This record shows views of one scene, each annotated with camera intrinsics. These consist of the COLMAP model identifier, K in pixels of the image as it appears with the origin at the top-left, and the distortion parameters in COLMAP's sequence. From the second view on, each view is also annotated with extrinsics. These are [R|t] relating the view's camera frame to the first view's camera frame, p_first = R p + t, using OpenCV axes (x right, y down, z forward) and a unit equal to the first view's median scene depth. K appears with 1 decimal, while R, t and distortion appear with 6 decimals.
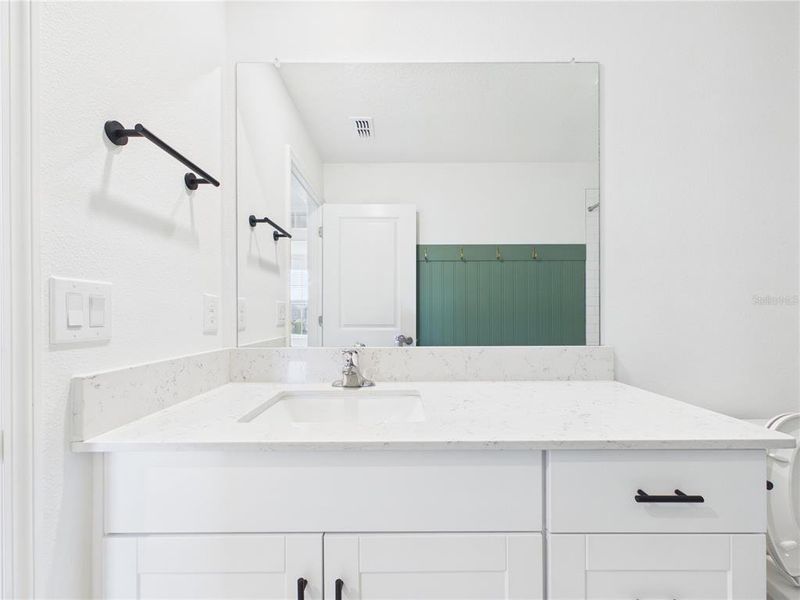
lens RADIAL K [[322.0, 0, 399.8], [0, 322.0, 315.1], [0, 0, 1]] dist [0.001014, 0.000175]
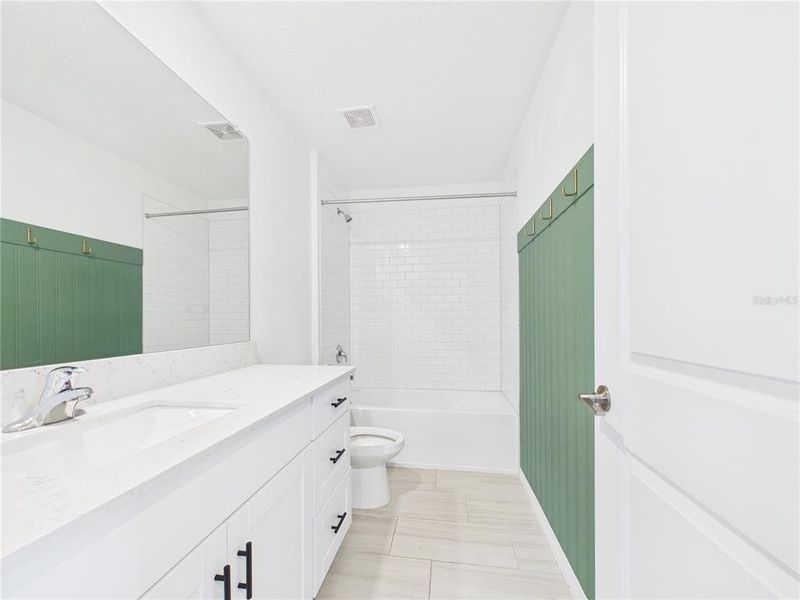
lens RADIAL K [[322.0, 0, 399.8], [0, 322.0, 315.1], [0, 0, 1]] dist [0.001014, 0.000175]
pose [[0.151674, 0.011053, 0.988369, -0.677185], [0.007316, 0.999898, -0.012304, 0.004627], [-0.988404, 0.009097, 0.151577, 0.144068]]
